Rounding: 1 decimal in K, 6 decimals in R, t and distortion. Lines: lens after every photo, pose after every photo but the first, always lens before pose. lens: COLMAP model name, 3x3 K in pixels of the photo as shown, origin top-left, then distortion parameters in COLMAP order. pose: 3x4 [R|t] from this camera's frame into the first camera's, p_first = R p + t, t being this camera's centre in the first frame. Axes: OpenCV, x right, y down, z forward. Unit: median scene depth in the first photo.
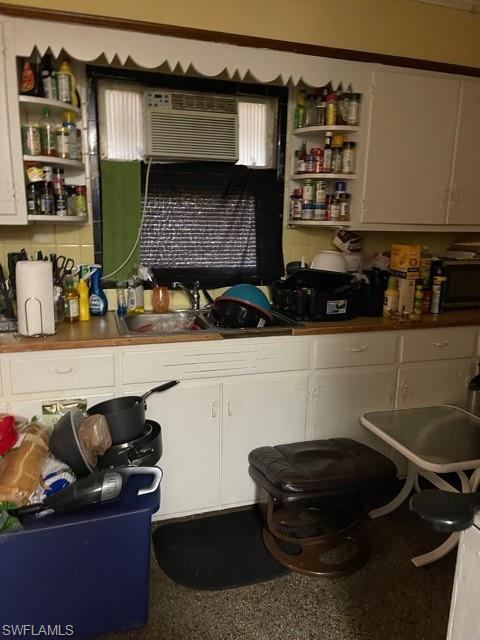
lens RADIAL K [[477.3, 0, 231.8], [0, 477.3, 309.3], [0, 0, 1]] dist [0.062464, -0.086706]
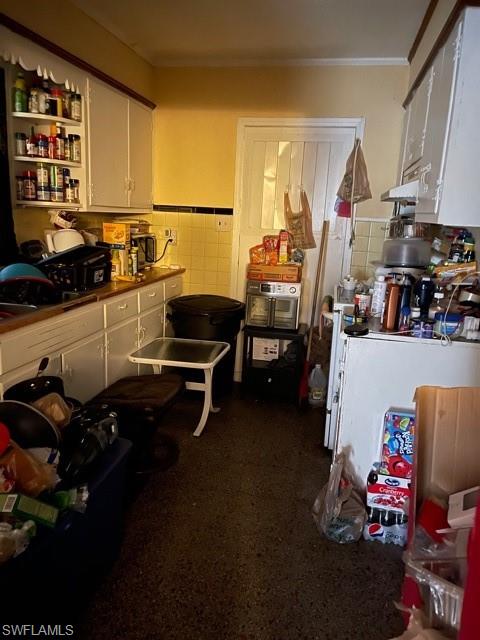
lens RADIAL K [[477.3, 0, 239.1], [0, 477.3, 318.7], [0, 0, 1]] dist [0.062464, -0.086706]
pose [[0.510409, -0.182877, 0.840261, -0.598989], [0.124165, 0.982559, 0.138424, -0.021562], [-0.850920, 0.033678, 0.524214, 0.063240]]
